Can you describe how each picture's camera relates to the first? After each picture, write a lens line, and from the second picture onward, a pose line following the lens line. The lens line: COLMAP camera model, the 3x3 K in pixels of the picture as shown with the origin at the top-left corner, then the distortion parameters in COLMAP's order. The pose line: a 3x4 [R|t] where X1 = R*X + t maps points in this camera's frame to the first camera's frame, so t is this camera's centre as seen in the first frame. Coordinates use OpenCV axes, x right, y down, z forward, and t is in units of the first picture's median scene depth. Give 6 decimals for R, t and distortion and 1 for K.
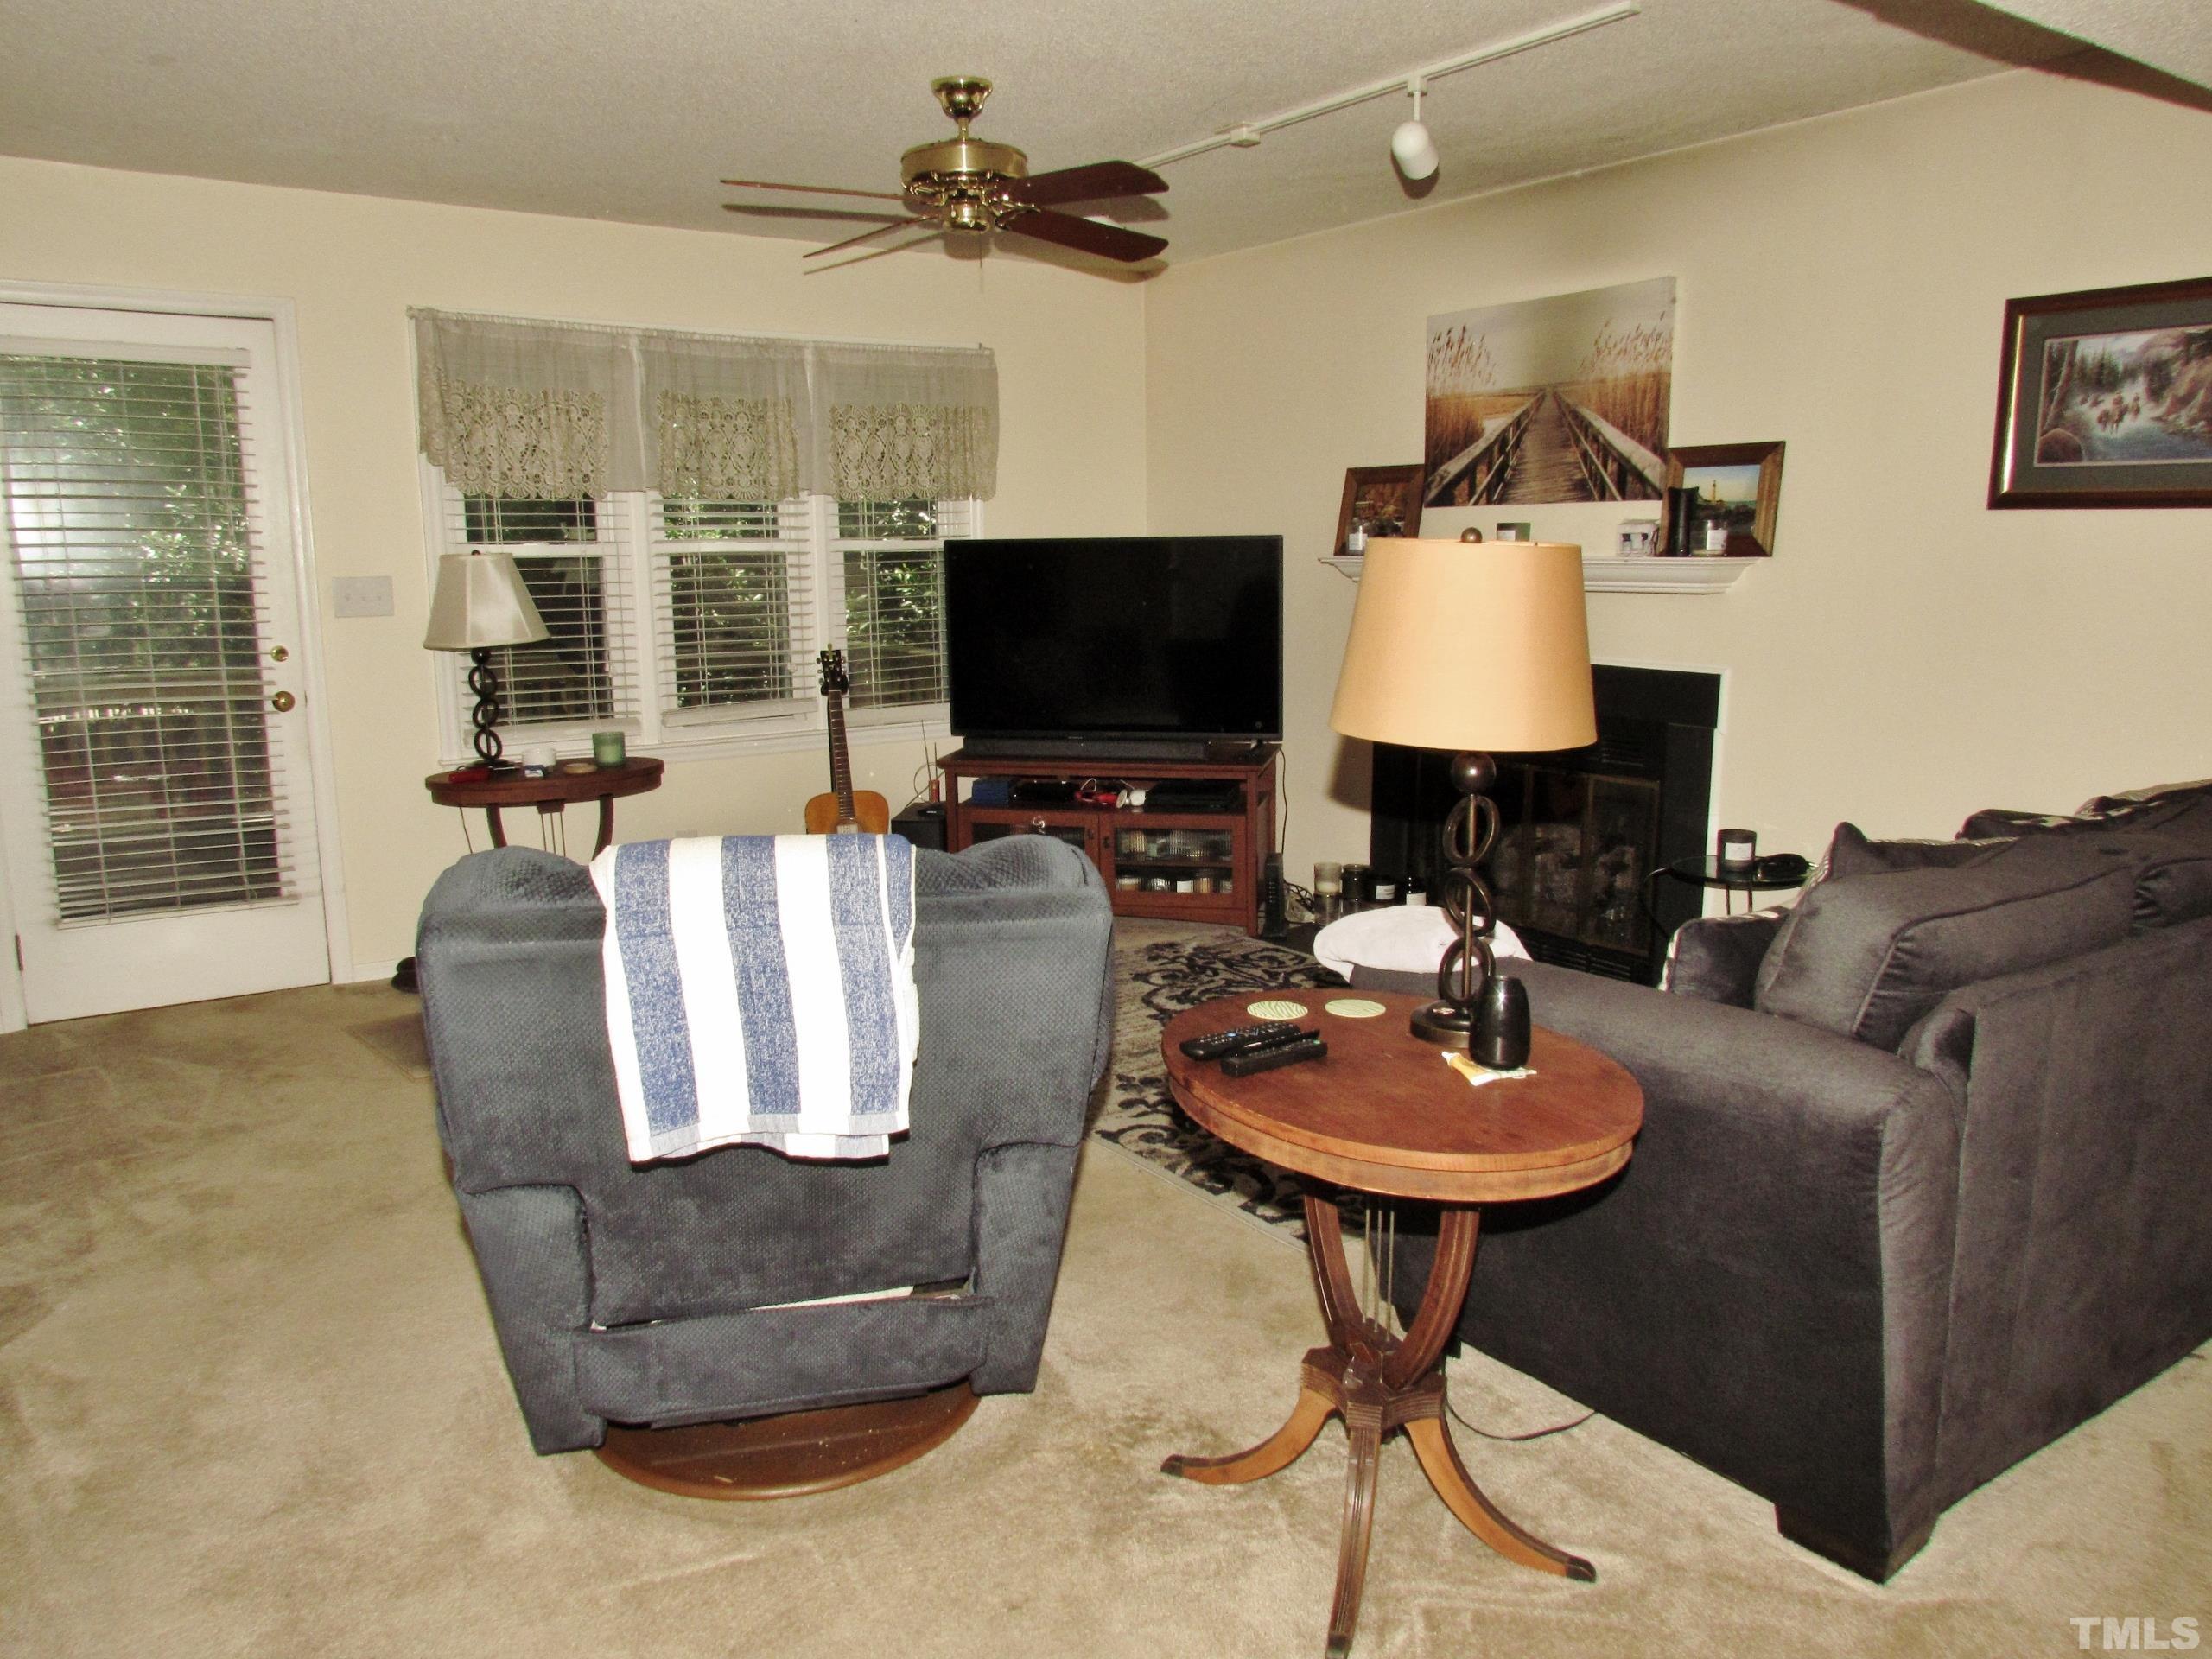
lens RADIAL K [[1565.0, 0, 1089.2], [0, 1565.0, 830.6], [0, 0, 1]] dist [-0.025715, 0.009189]
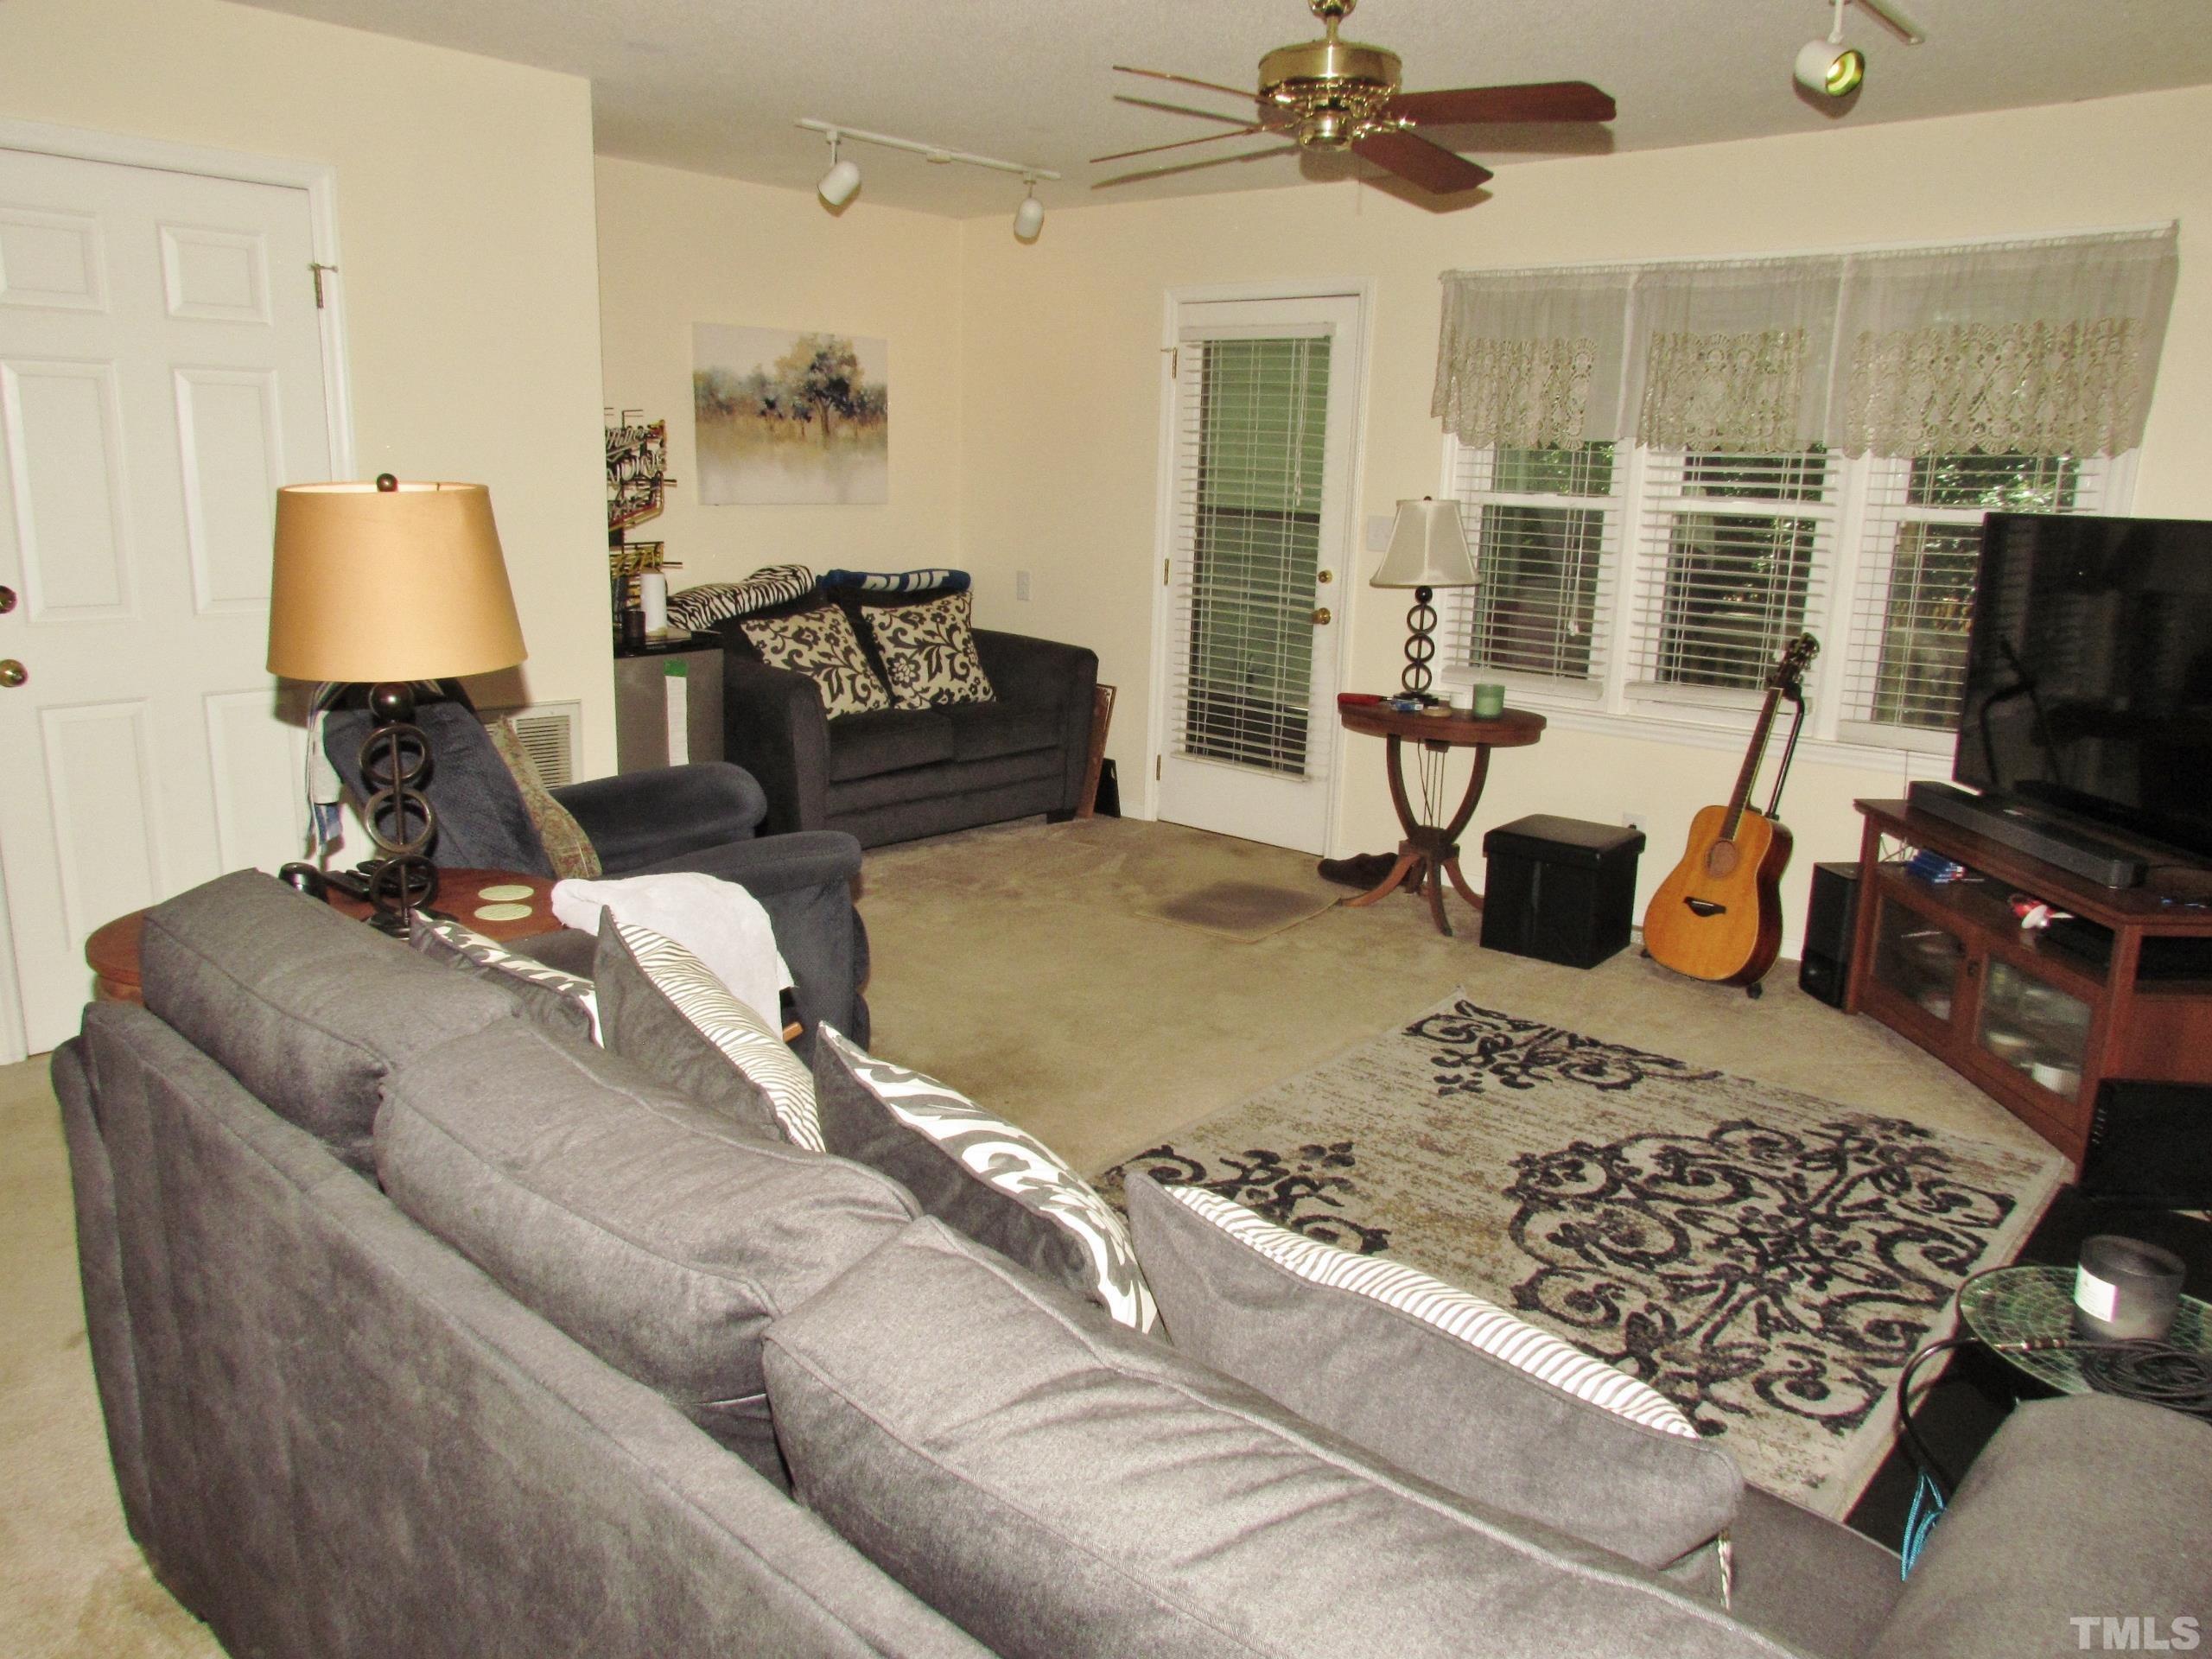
lens RADIAL K [[1565.0, 0, 1089.2], [0, 1565.0, 830.6], [0, 0, 1]] dist [-0.025715, 0.009189]
pose [[0.240837, 0.232504, -0.942305, 0.635757], [-0.205117, 0.961146, 0.184728, -0.112947], [0.948643, 0.148793, 0.279170, 0.529314]]
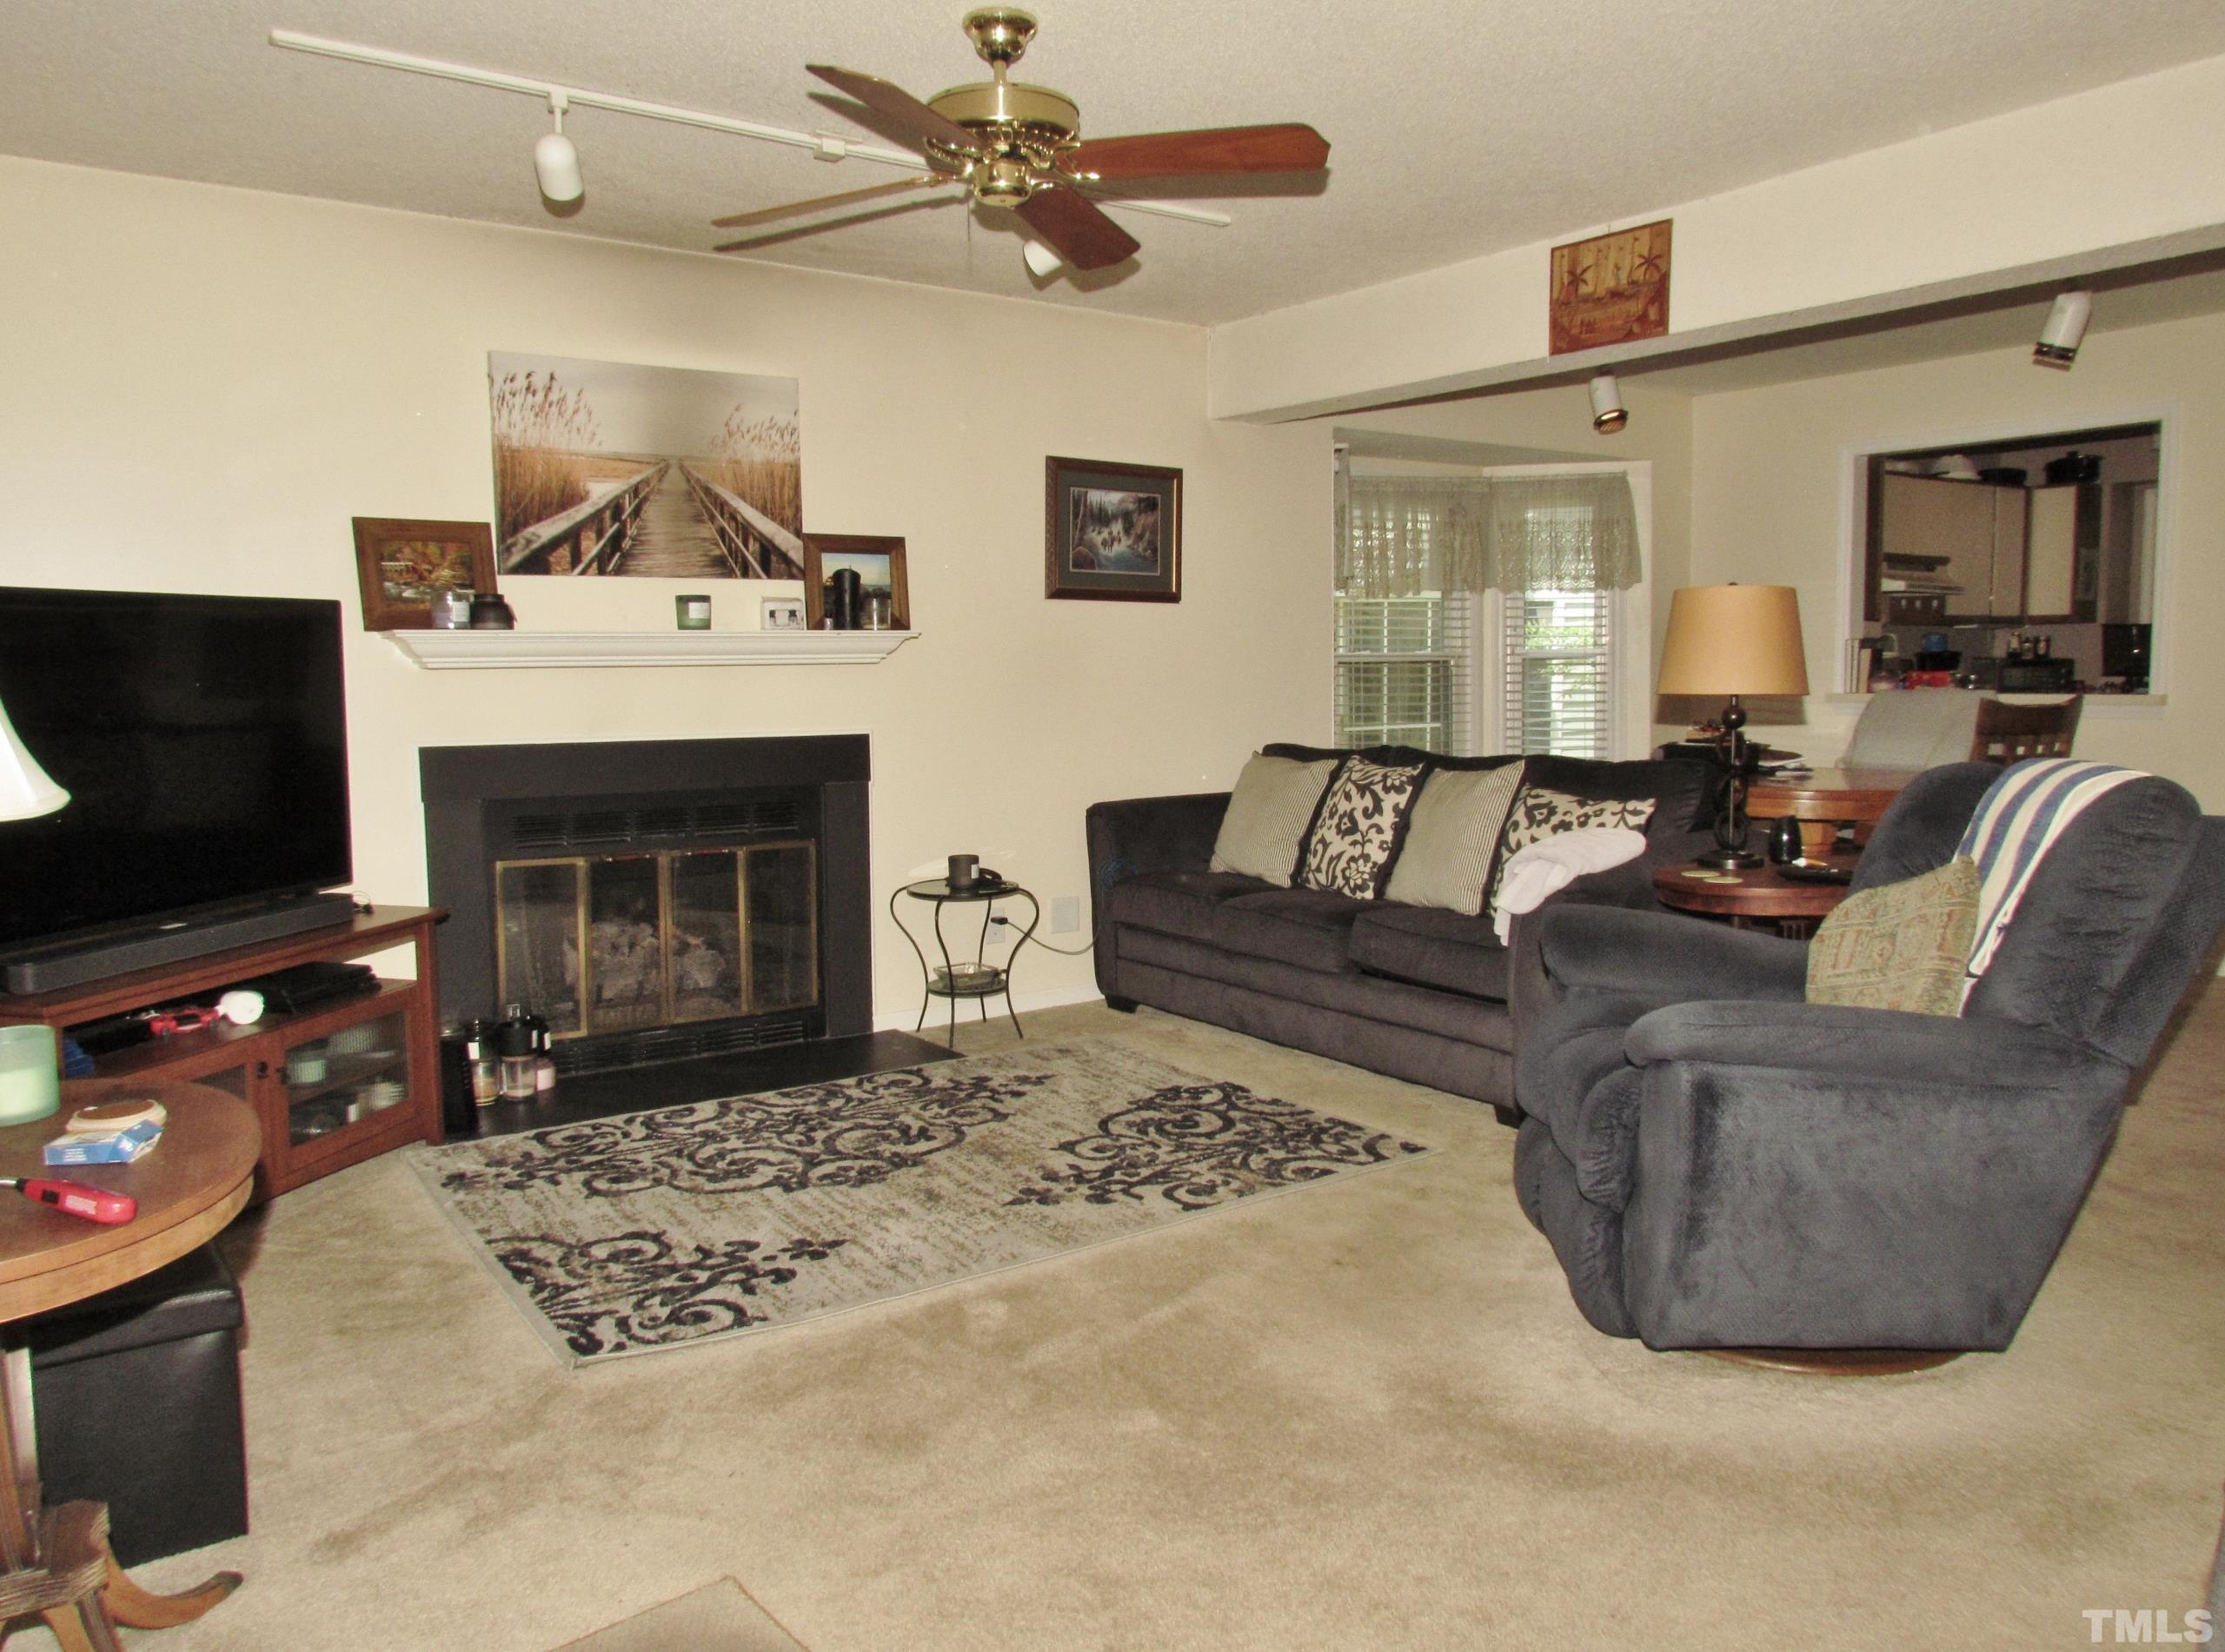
lens RADIAL K [[1622.3, 0, 1076.4], [0, 1622.3, 825.2], [0, 0, 1]] dist [-0.037494, 0.001316]
pose [[-0.006059, -0.085904, 0.996285, -0.735563], [0.192556, 0.977558, 0.085460, -0.099664], [-0.981267, 0.192358, 0.010619, 0.792601]]
